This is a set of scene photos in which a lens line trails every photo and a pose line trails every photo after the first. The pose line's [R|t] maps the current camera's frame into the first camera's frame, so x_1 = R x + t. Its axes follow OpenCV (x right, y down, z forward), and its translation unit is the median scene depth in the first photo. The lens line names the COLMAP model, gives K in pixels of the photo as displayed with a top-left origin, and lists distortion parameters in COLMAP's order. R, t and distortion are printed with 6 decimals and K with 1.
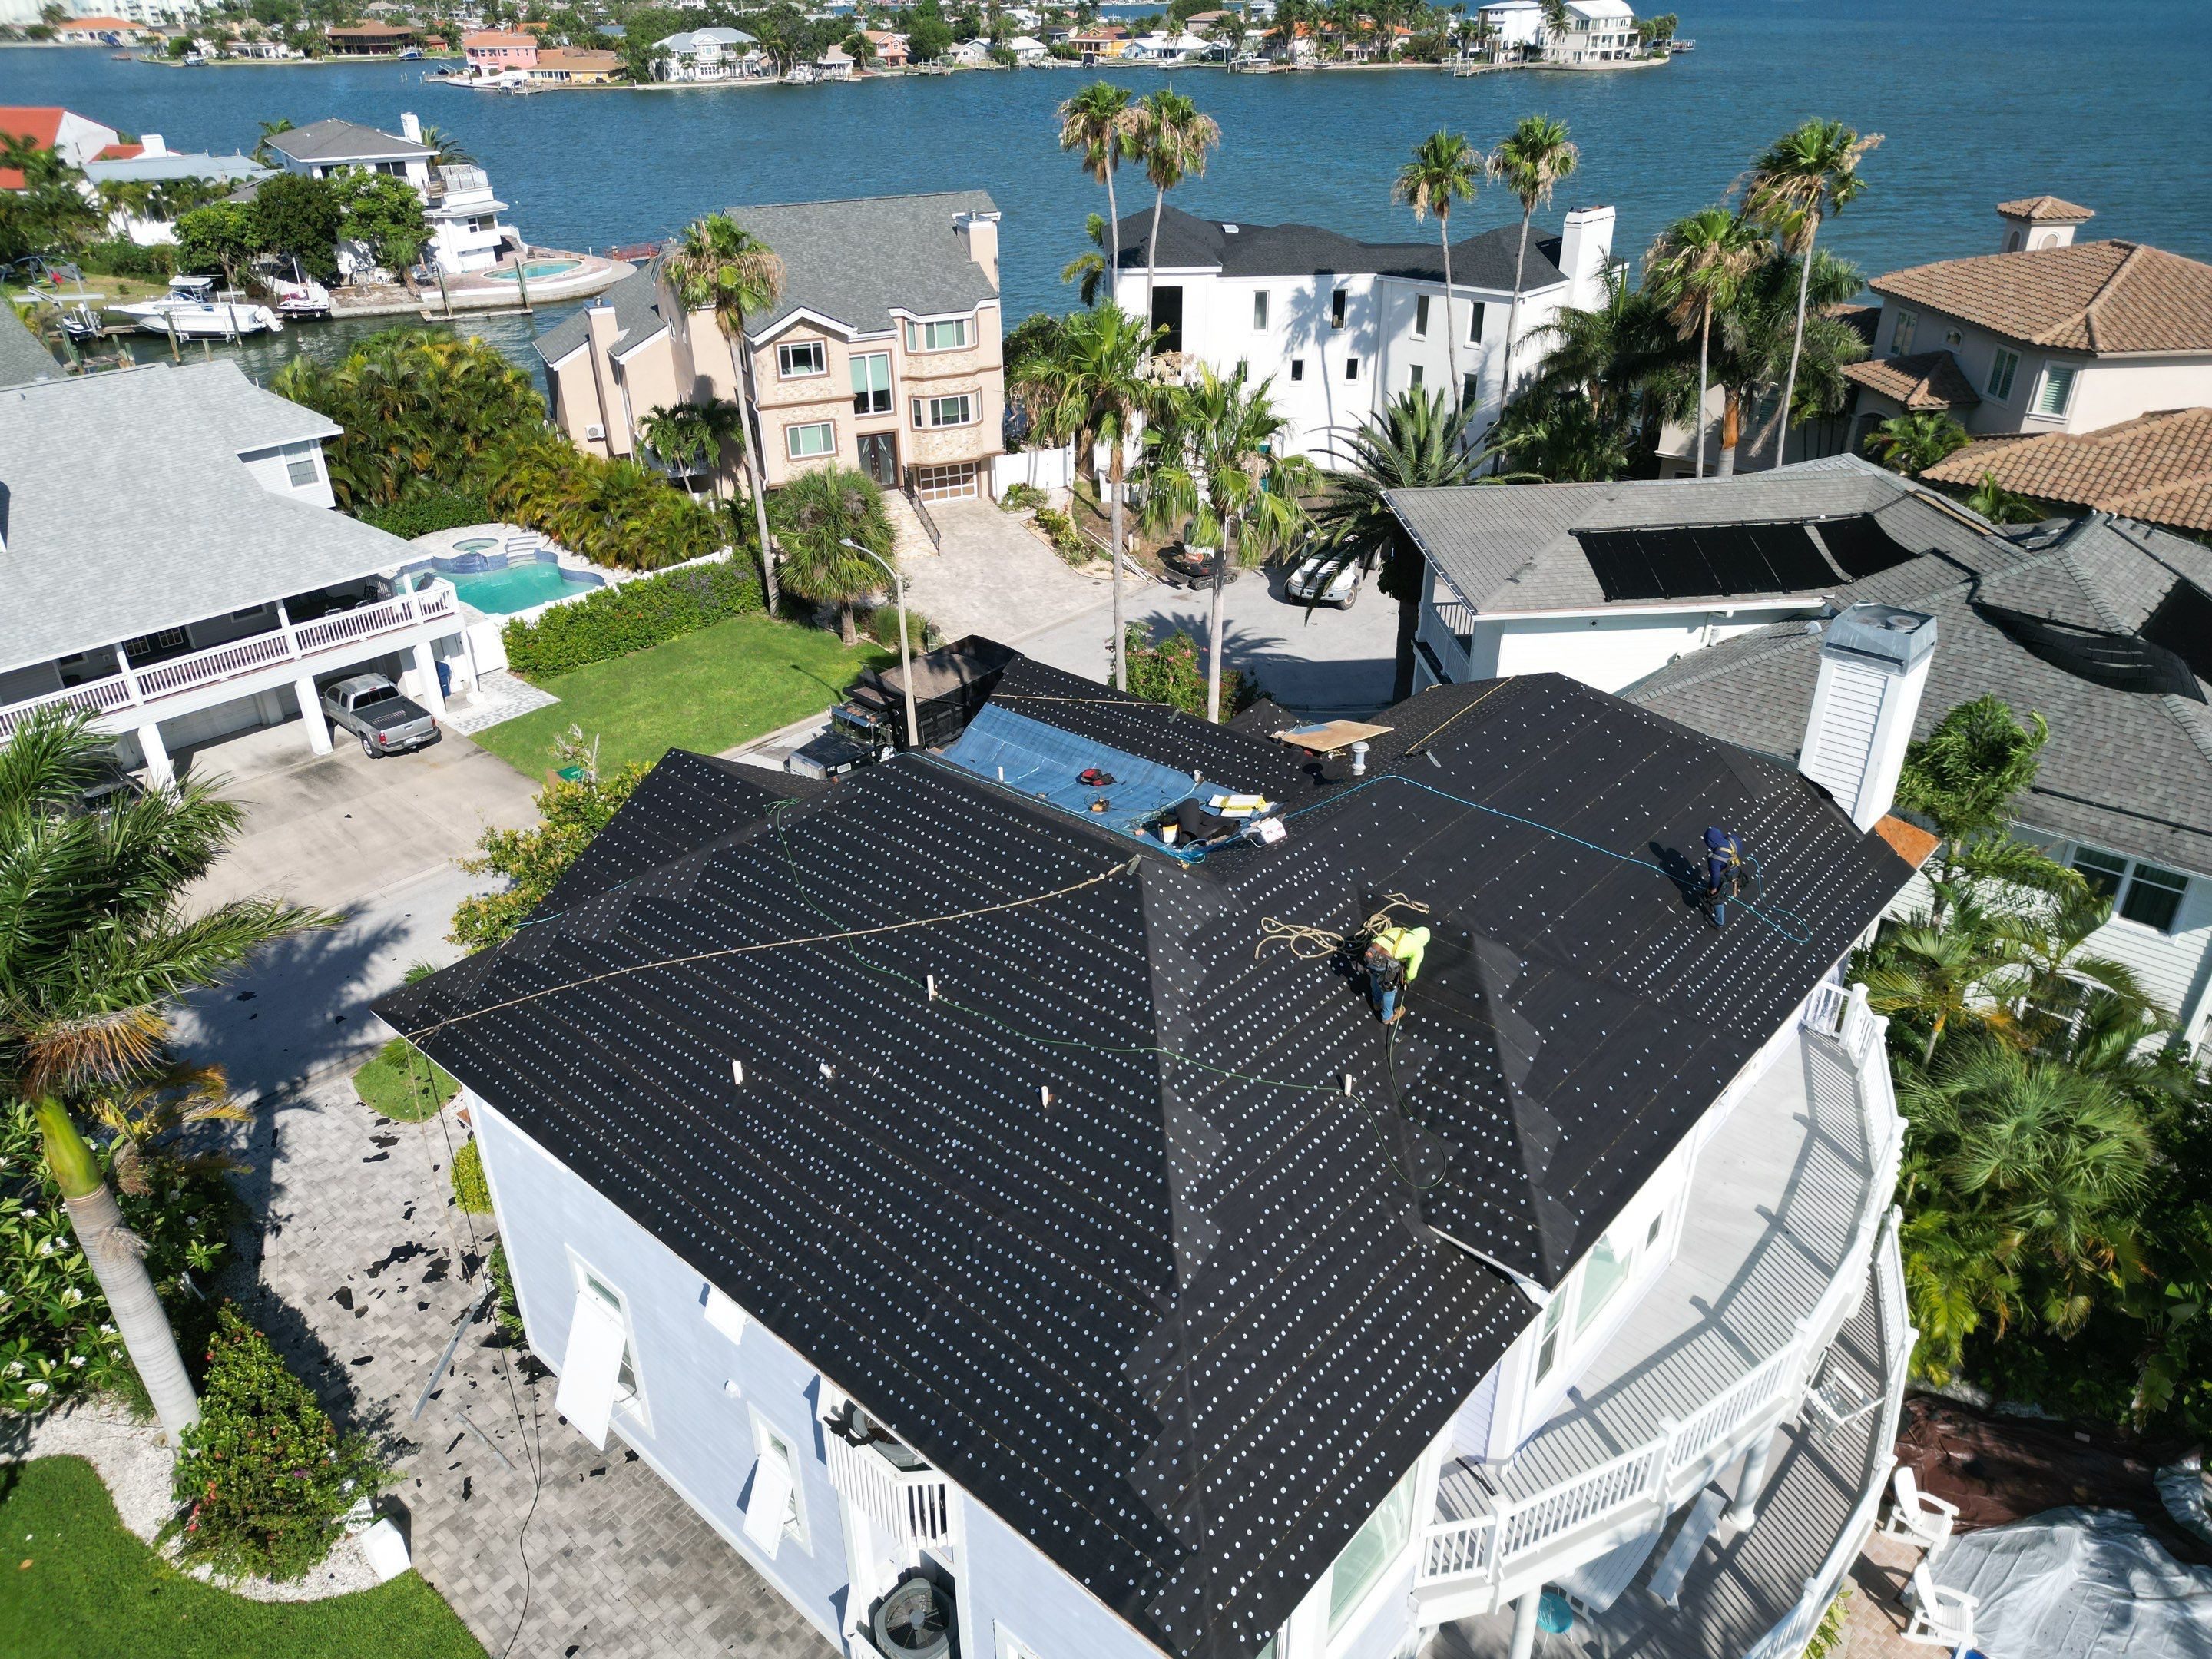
lens RADIAL K [[1558.0, 0, 1095.7], [0, 1558.0, 831.4], [0, 0, 1]] dist [0.050880, -0.044340]
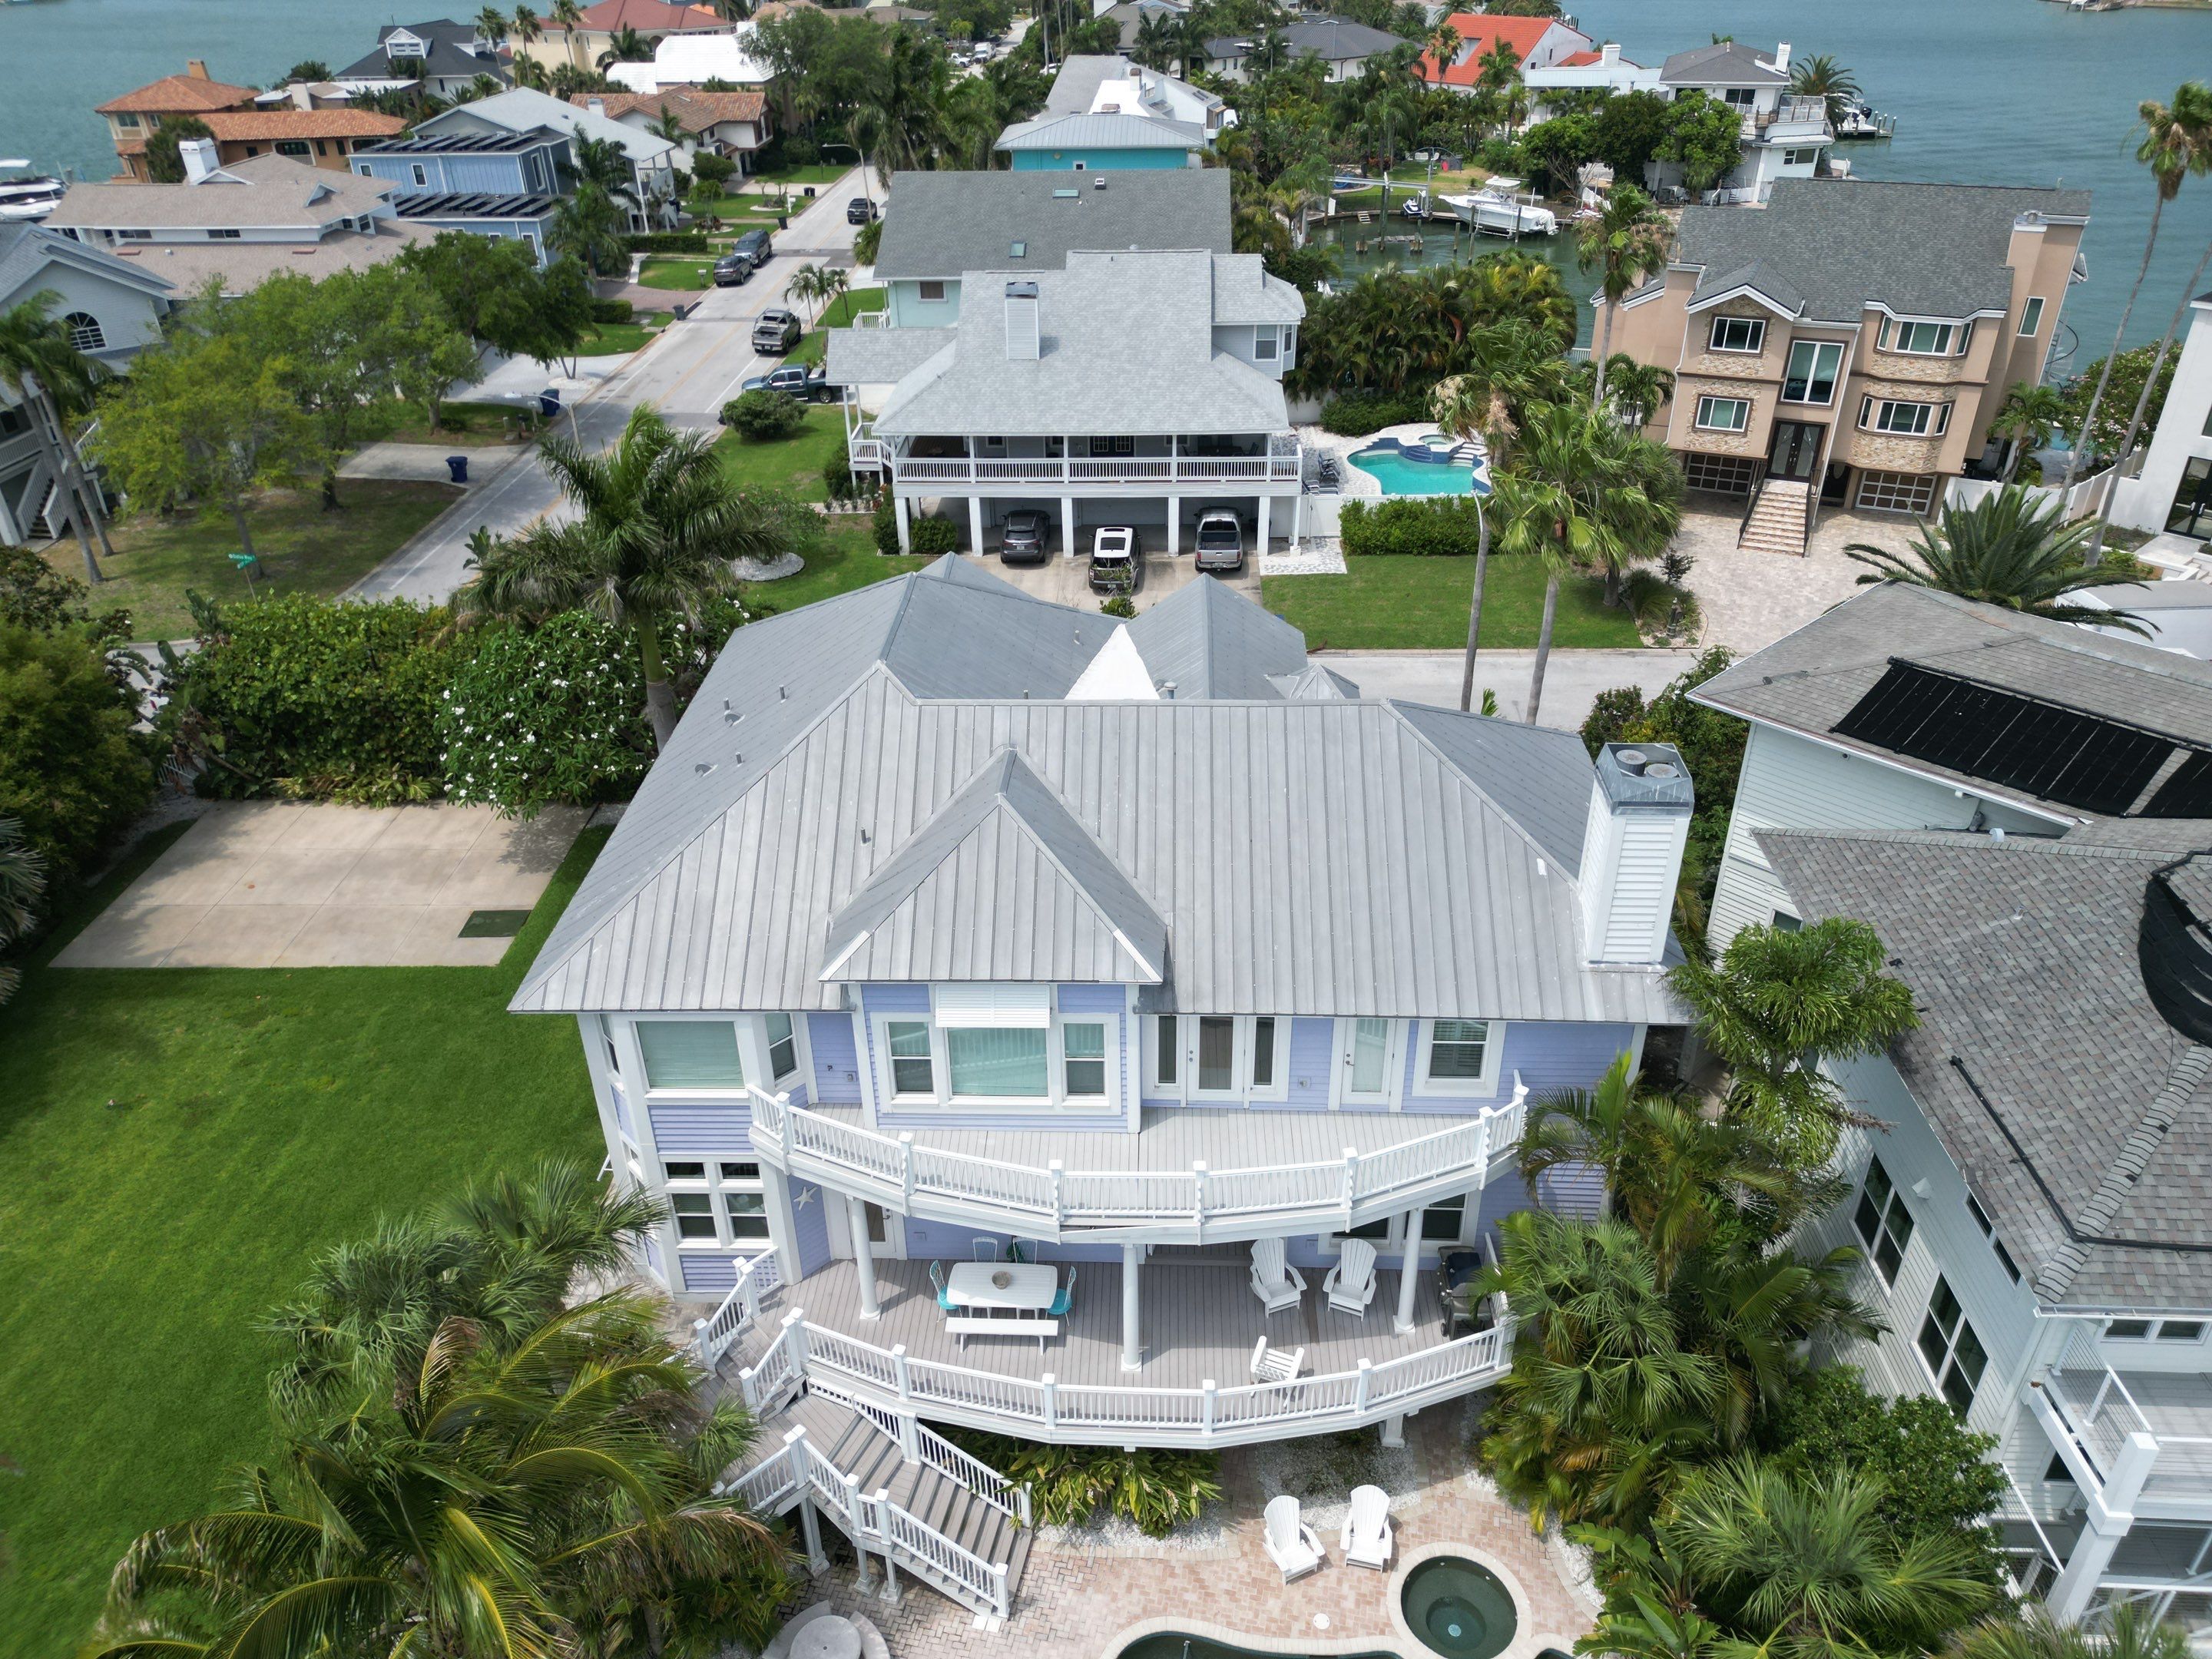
lens RADIAL K [[1558.0, 0, 1100.0], [0, 1558.0, 824.0], [0, 0, 1]] dist [0.050880, -0.044340]
pose [[0.633452, 0.395320, -0.665177, 0.345888], [-0.362380, 0.911106, 0.196381, -0.061173], [0.683681, 0.116649, 0.720398, 0.017919]]
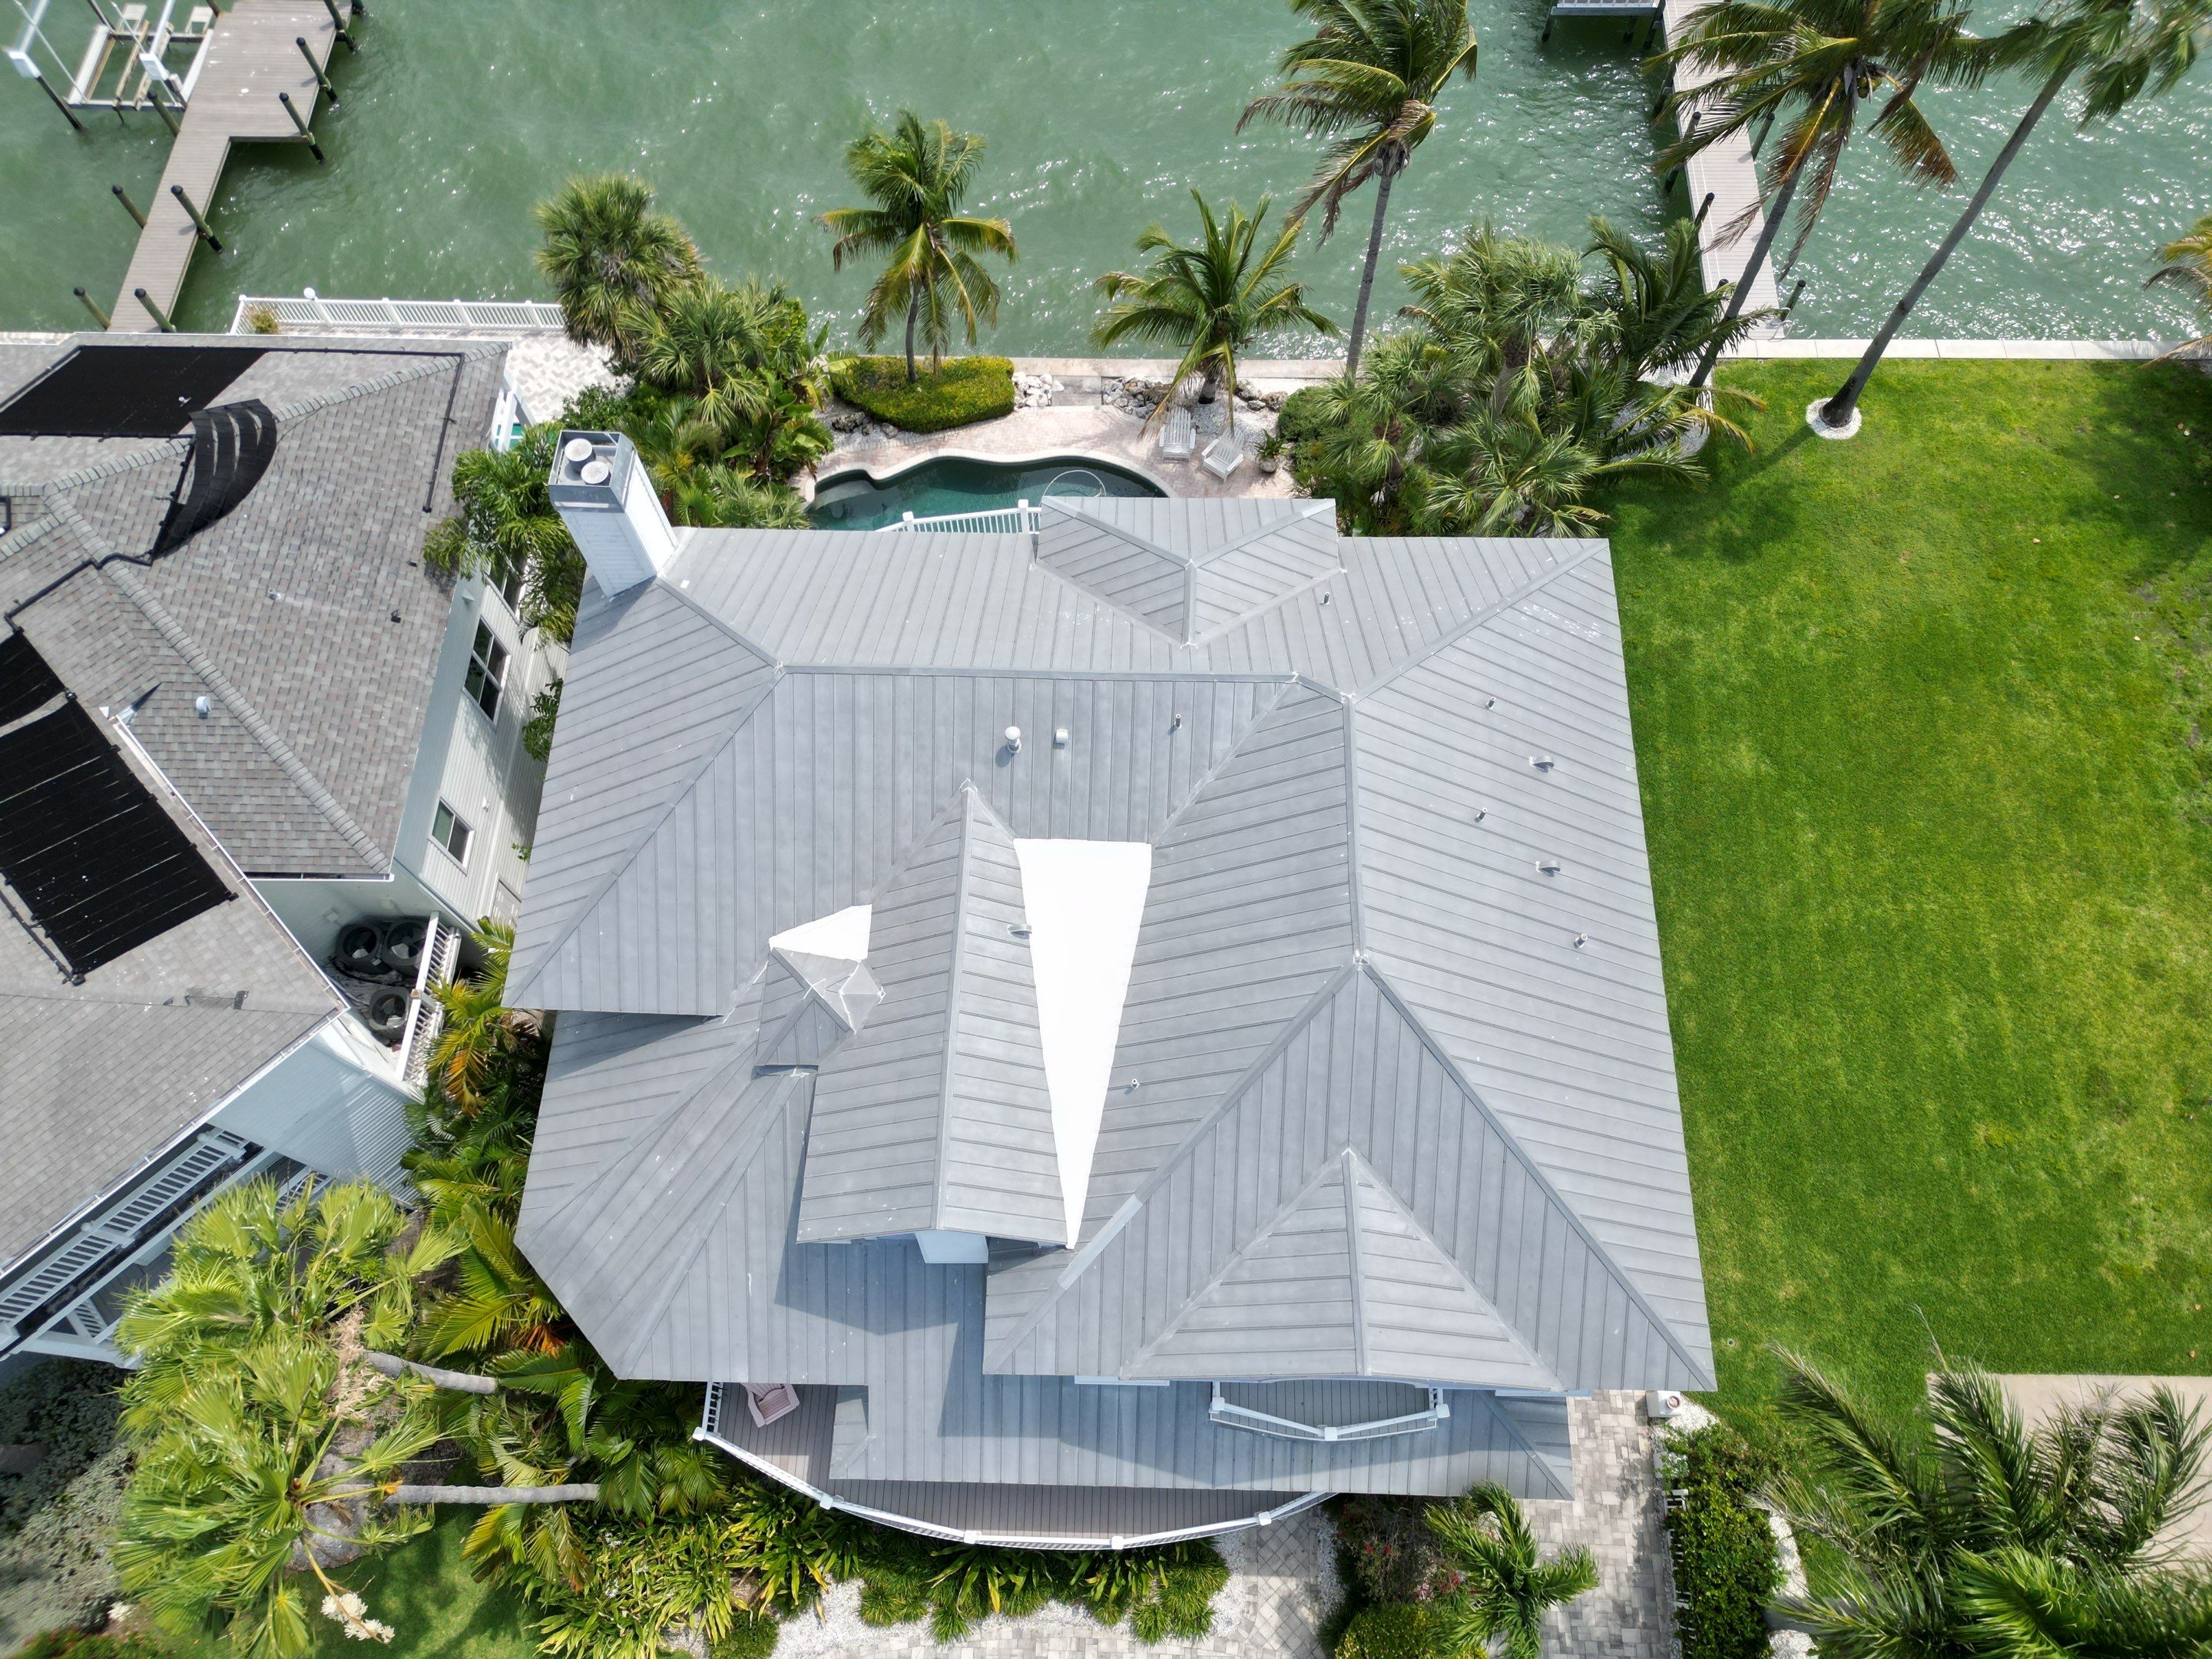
lens RADIAL K [[1558.0, 0, 1104.5], [0, 1558.0, 834.6], [0, 0, 1]] dist [0.050880, -0.044340]
pose [[-0.647868, -0.688680, 0.325556, -0.096626], [0.380686, 0.077468, 0.921454, -0.355828], [-0.659807, 0.720915, 0.211982, 0.259253]]
